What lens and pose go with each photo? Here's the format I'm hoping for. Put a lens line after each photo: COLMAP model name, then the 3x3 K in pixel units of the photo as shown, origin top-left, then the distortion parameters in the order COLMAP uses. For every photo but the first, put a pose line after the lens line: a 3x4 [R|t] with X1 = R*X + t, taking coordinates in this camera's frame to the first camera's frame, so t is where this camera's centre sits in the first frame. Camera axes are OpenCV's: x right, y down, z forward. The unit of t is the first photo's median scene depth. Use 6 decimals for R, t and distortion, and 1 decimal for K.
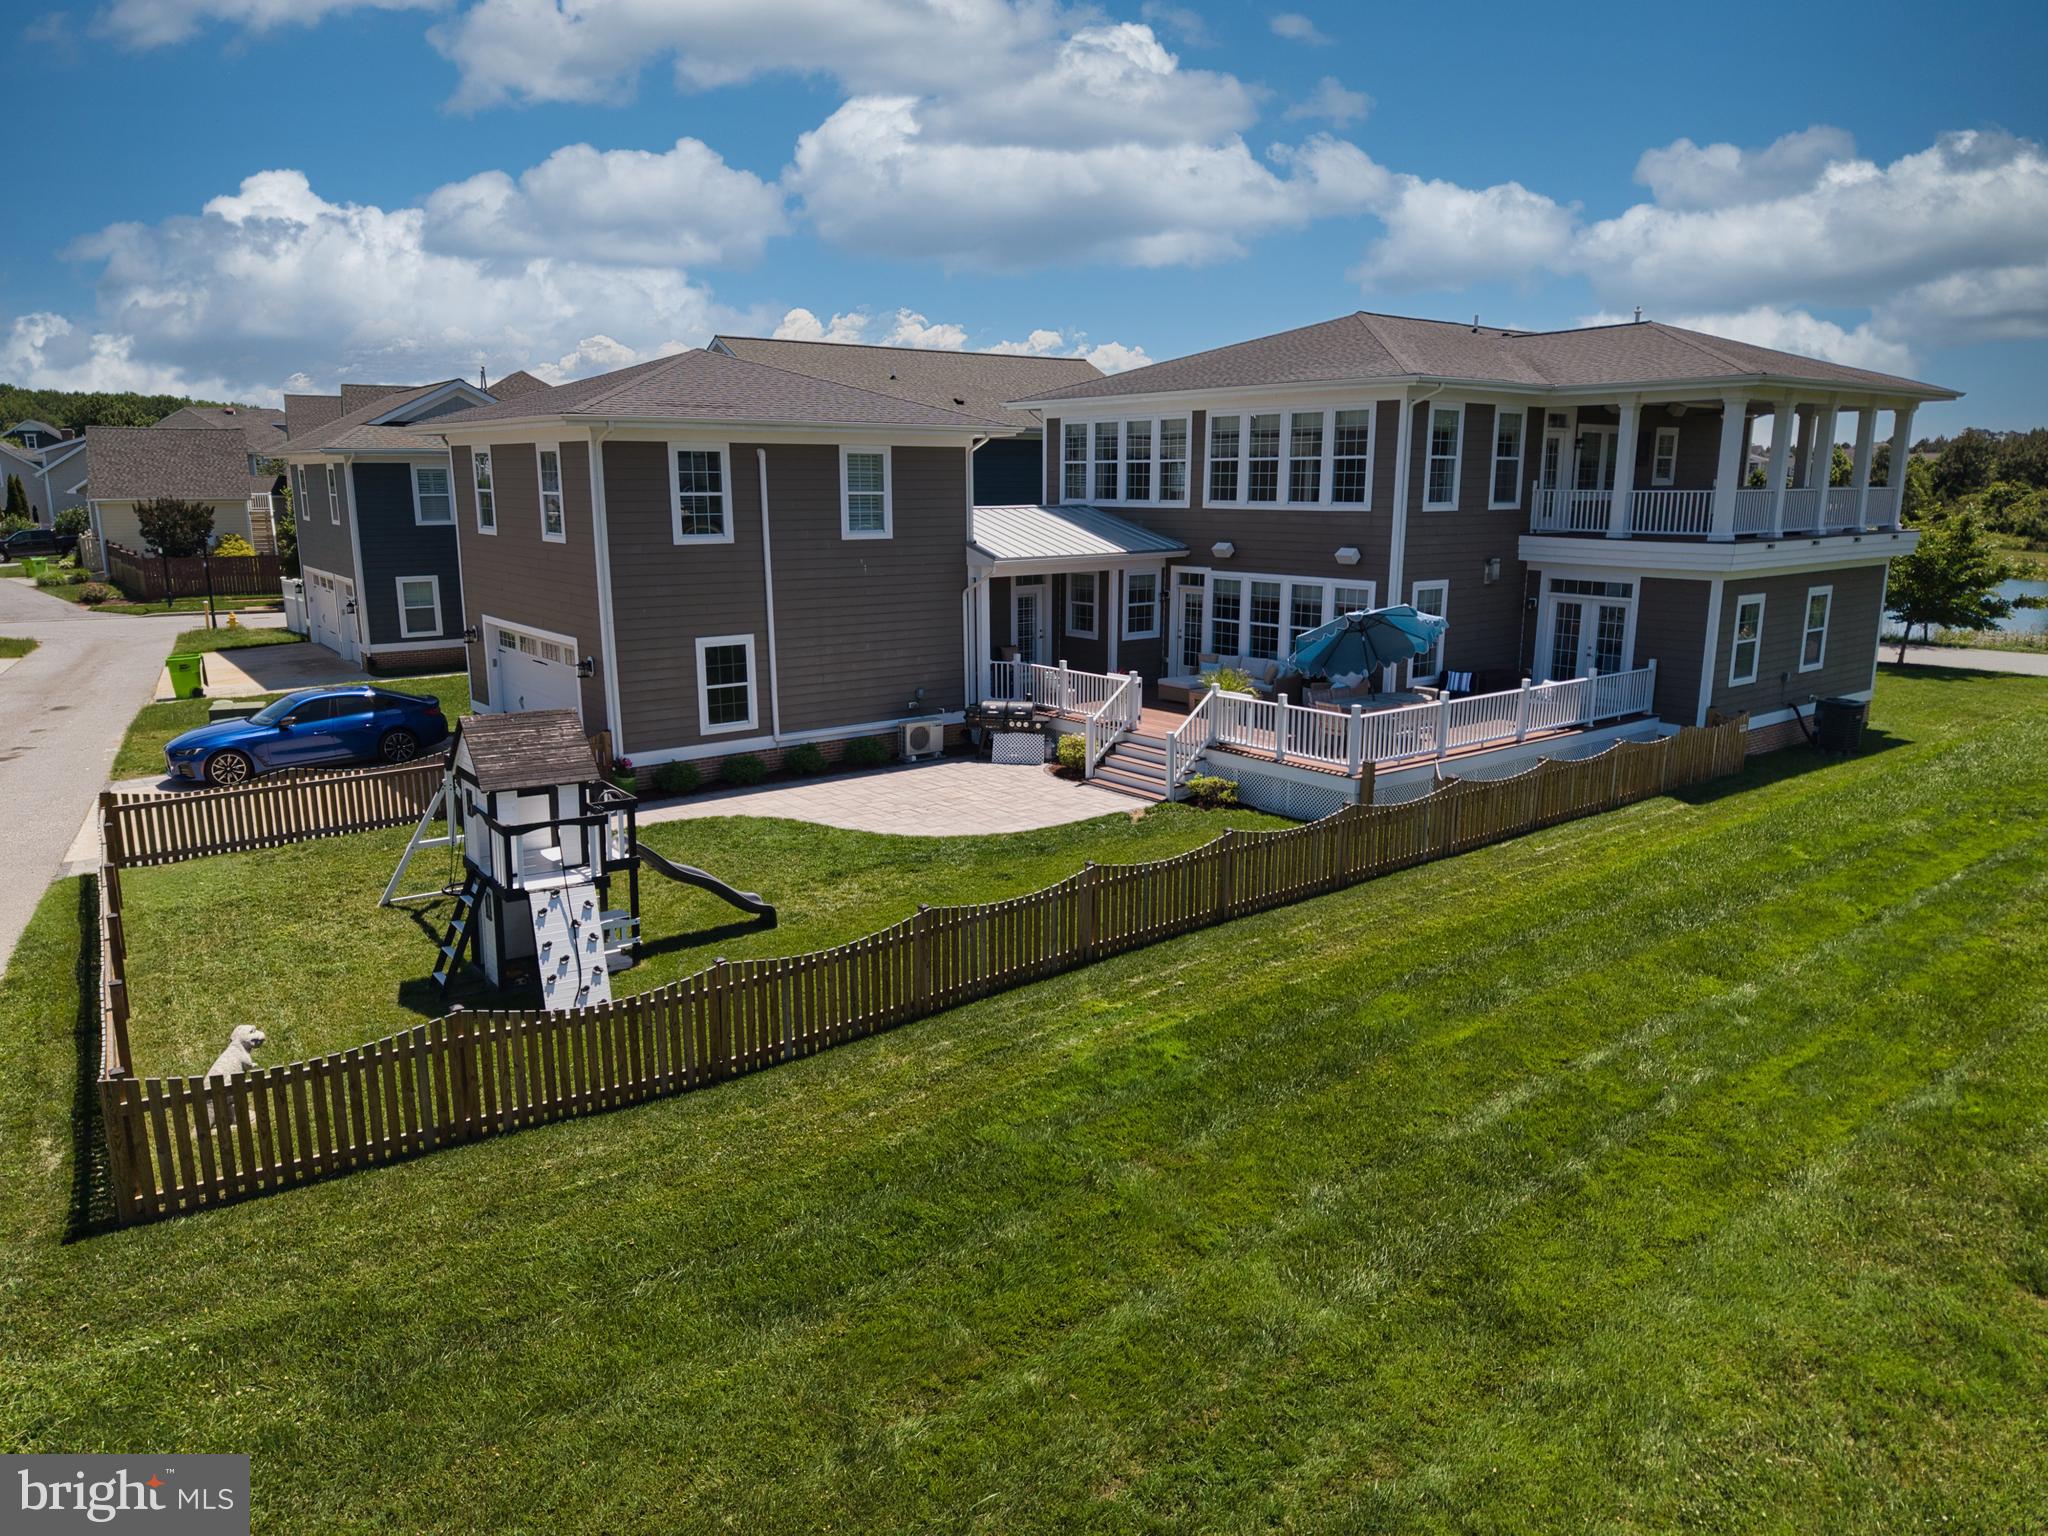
lens RADIAL K [[1372.8, 0, 1024.0], [0, 1372.8, 768.0], [0, 0, 1]] dist [0.030944, -0.034489]
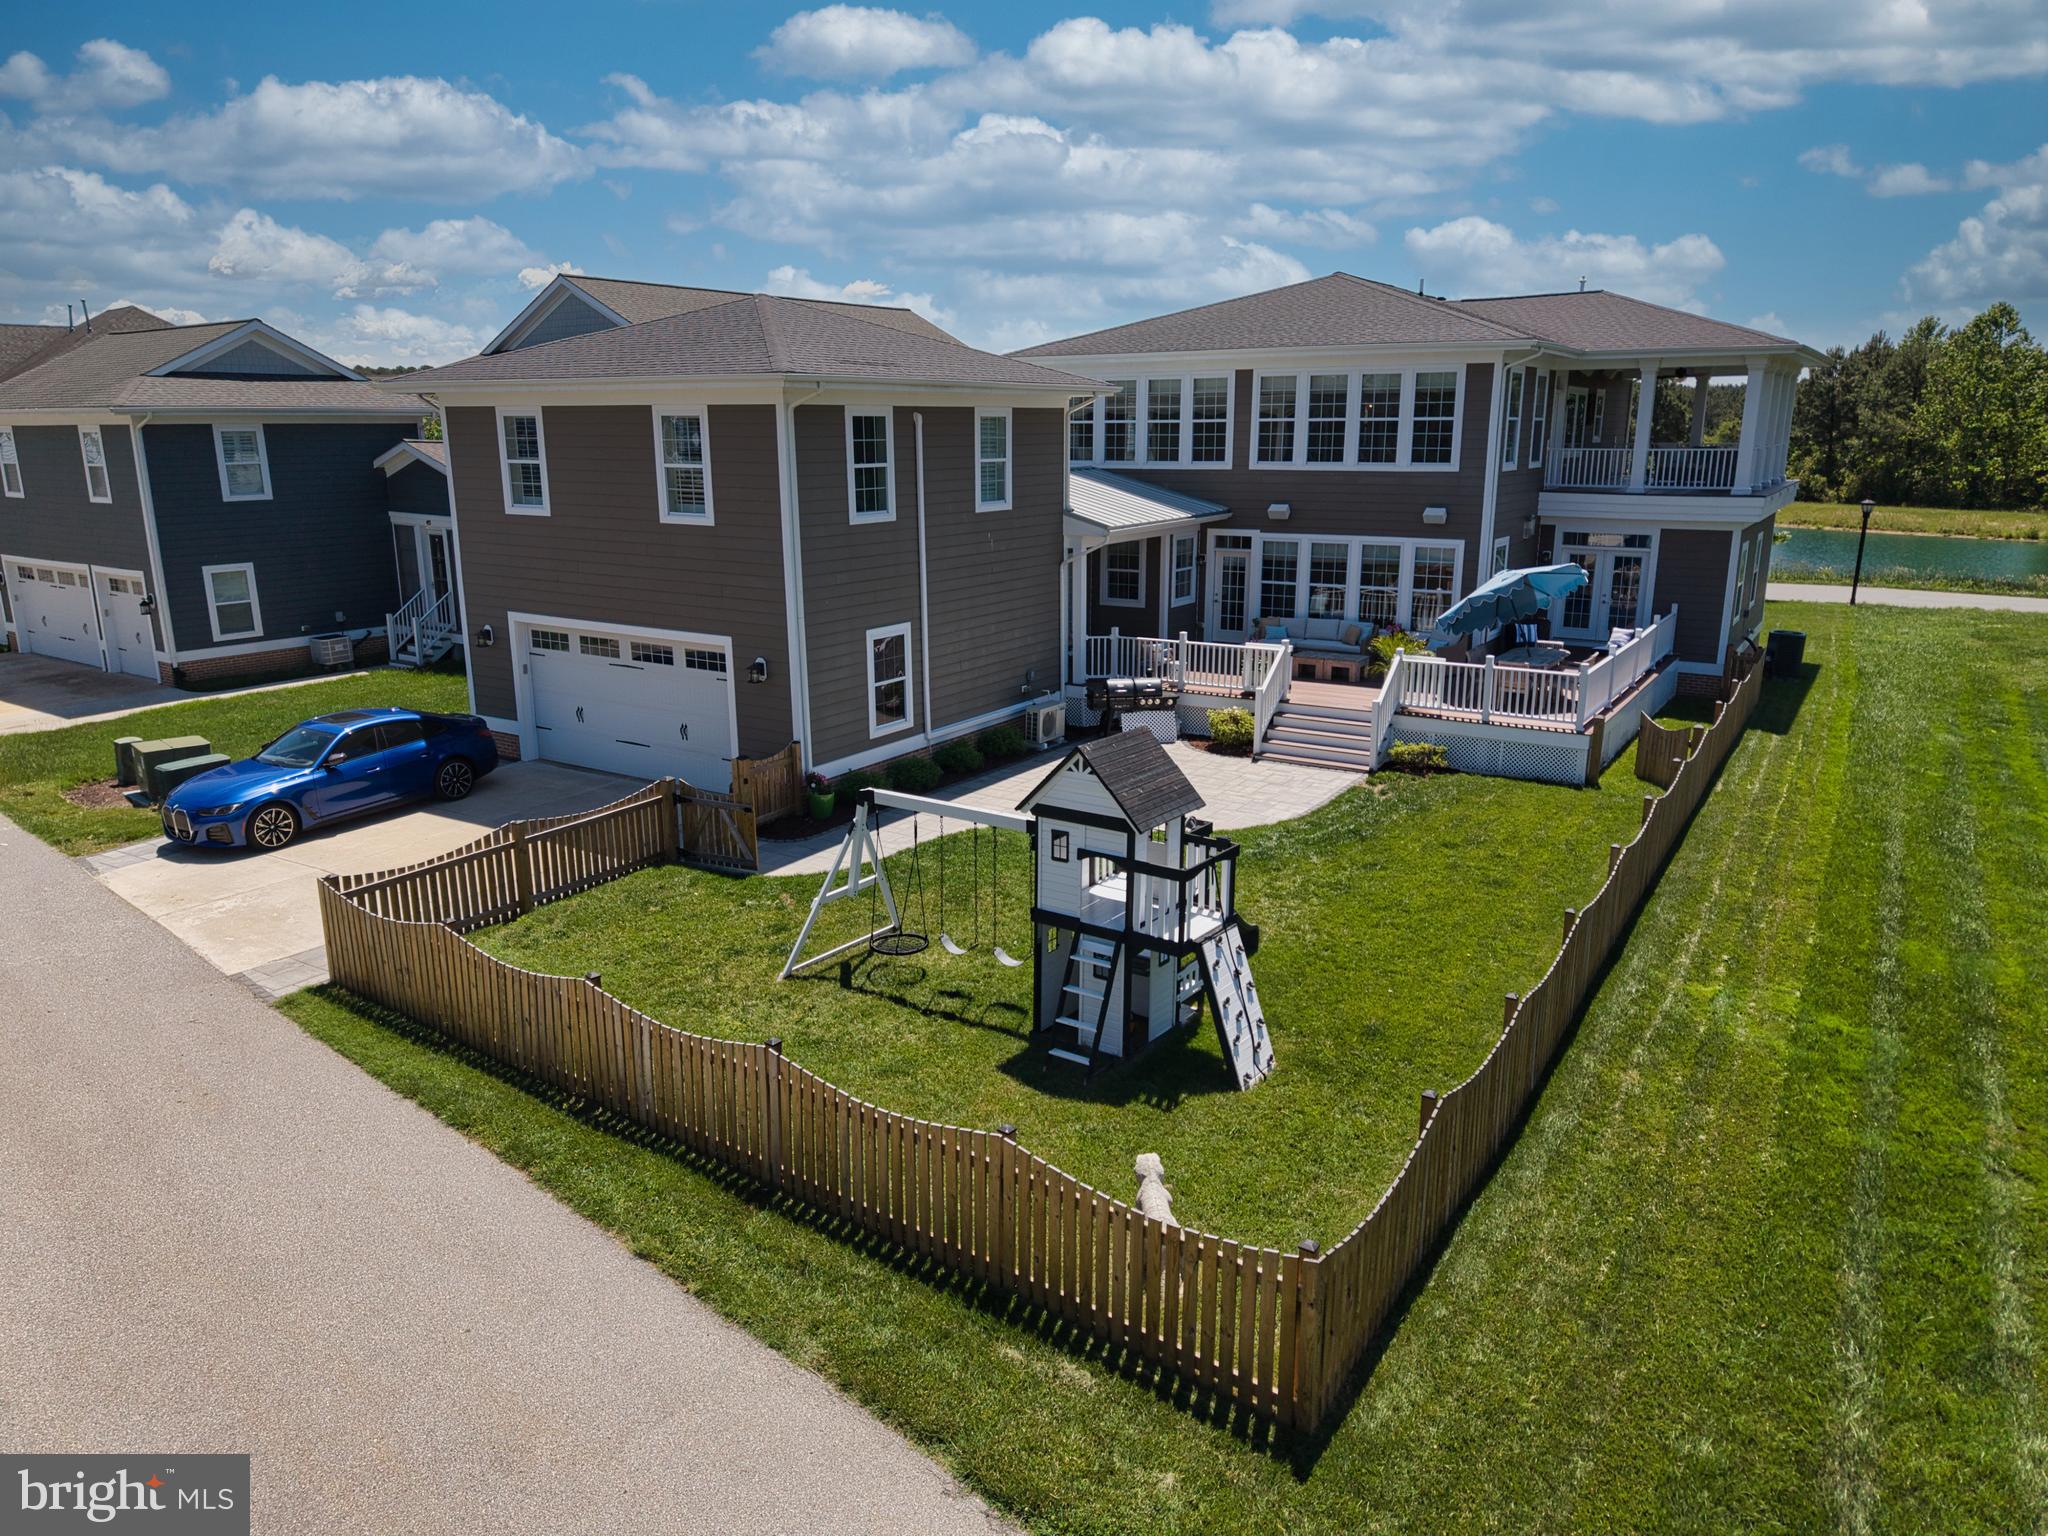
lens RADIAL K [[1372.8, 0, 1024.0], [0, 1372.8, 768.0], [0, 0, 1]] dist [0.030944, -0.034489]
pose [[0.946774, -0.082071, 0.311260, -0.410631], [0.071010, 0.996381, 0.046726, -0.038921], [-0.313968, -0.022136, 0.949175, 0.126274]]
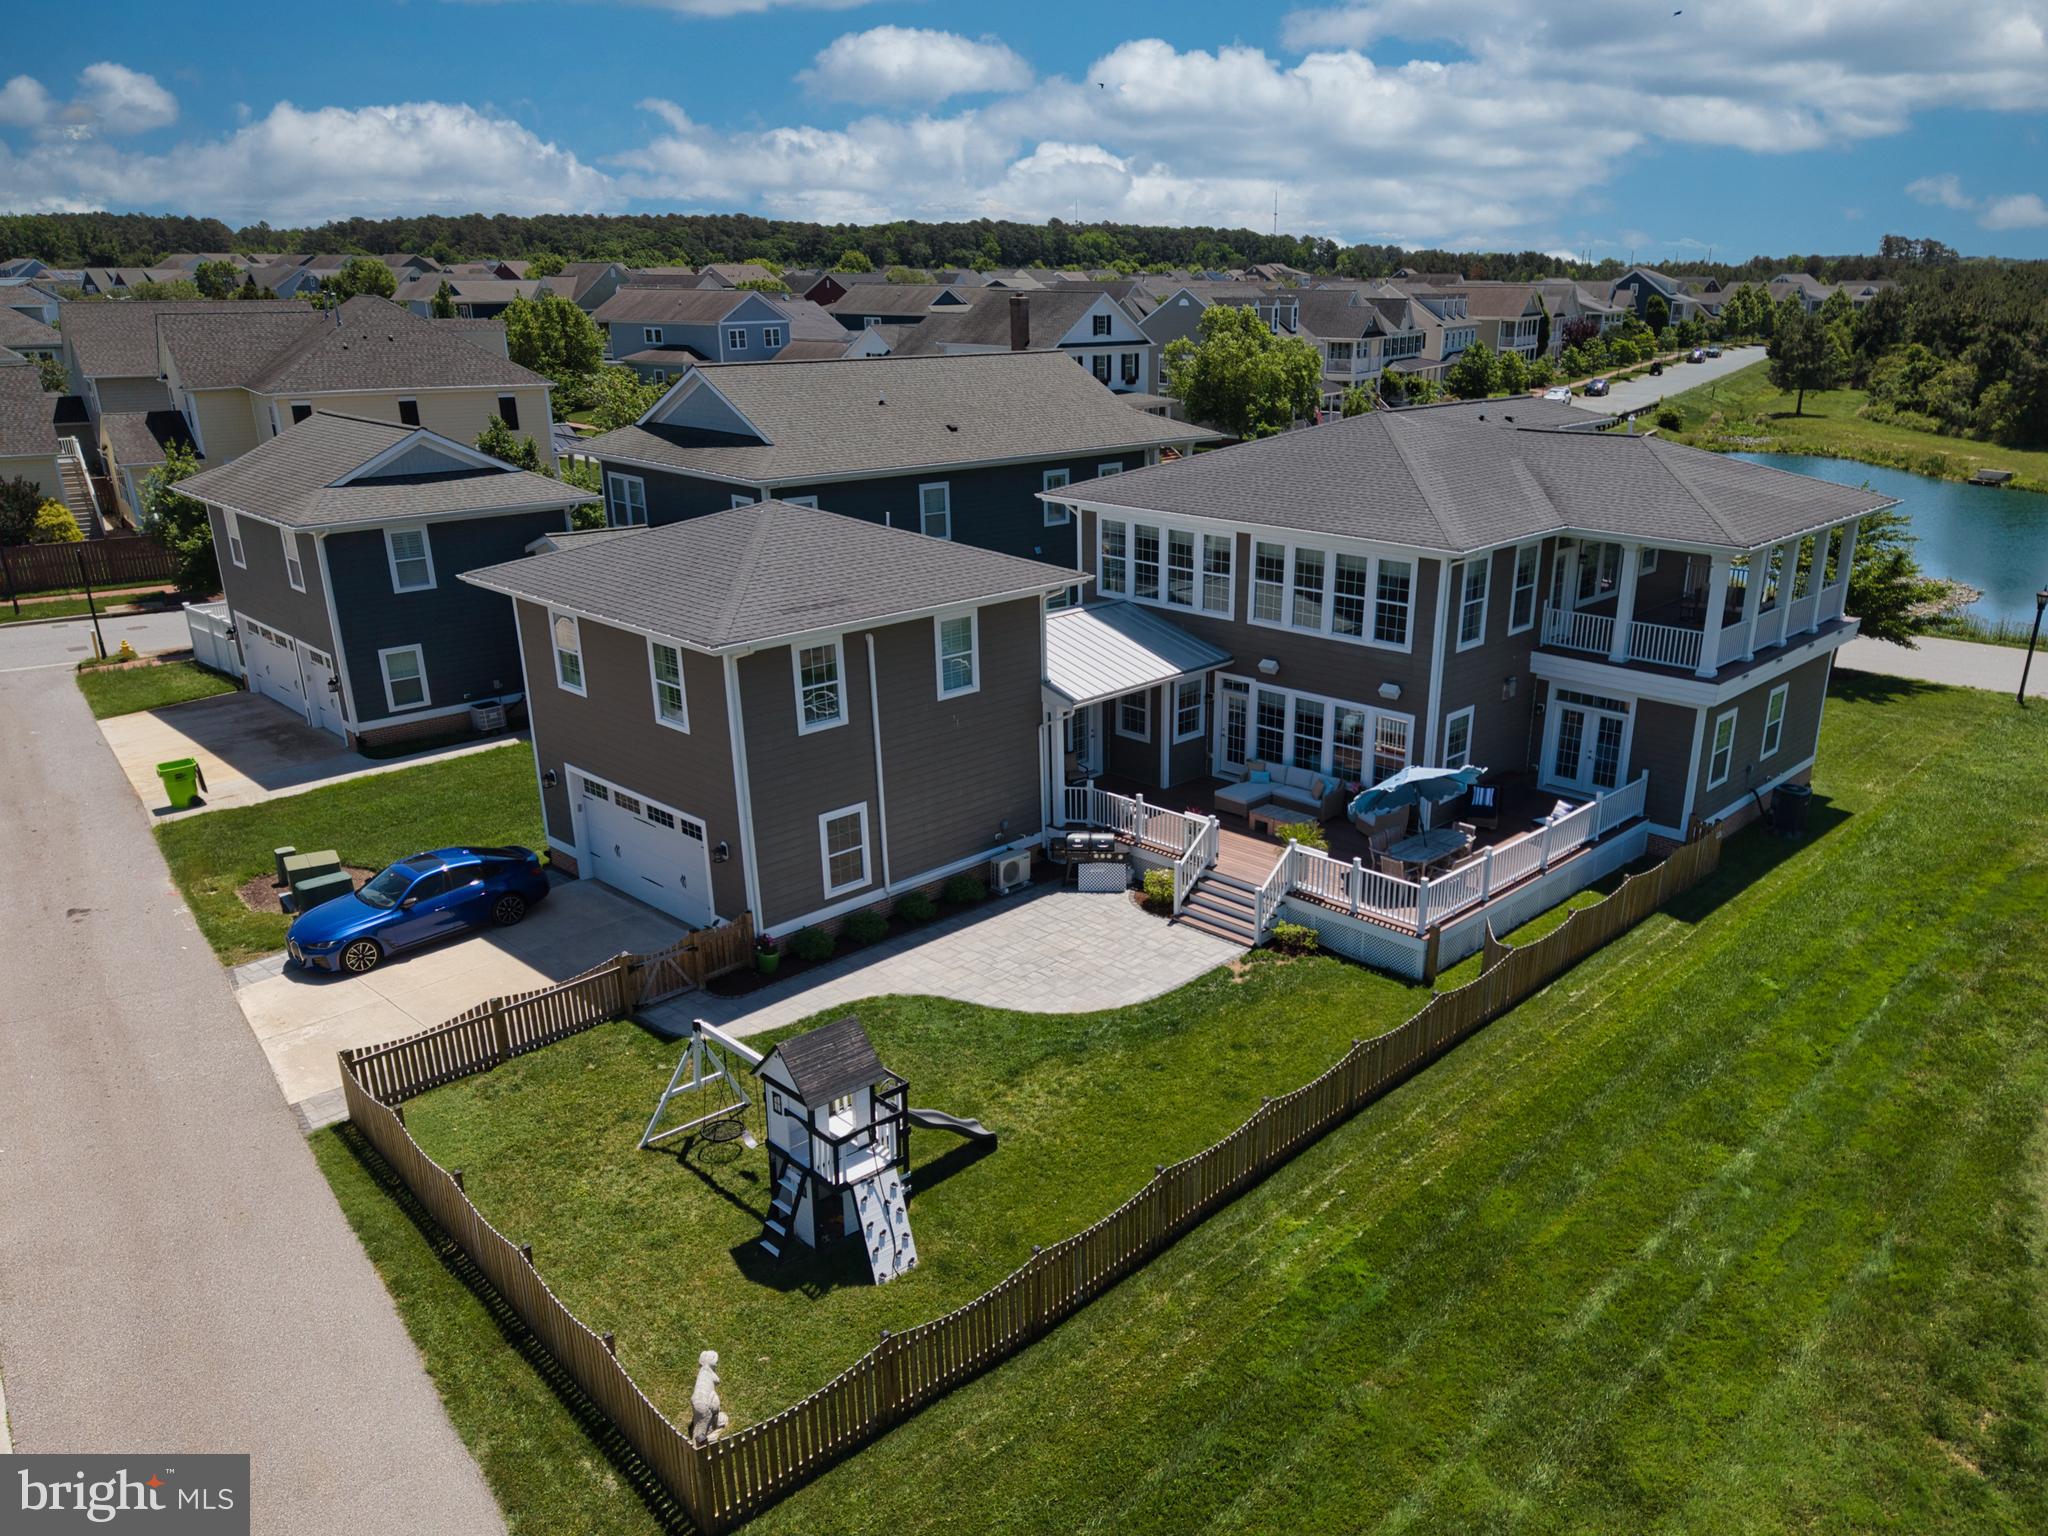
lens RADIAL K [[1519.5, 0, 1132.6], [0, 1519.5, 845.9], [0, 0, 1]] dist [0.043358, -0.061100]
pose [[0.987333, -0.052783, 0.149624, -0.170003], [0.029325, 0.987502, 0.154853, -0.240036], [-0.155928, -0.148504, 0.976541, -0.197481]]
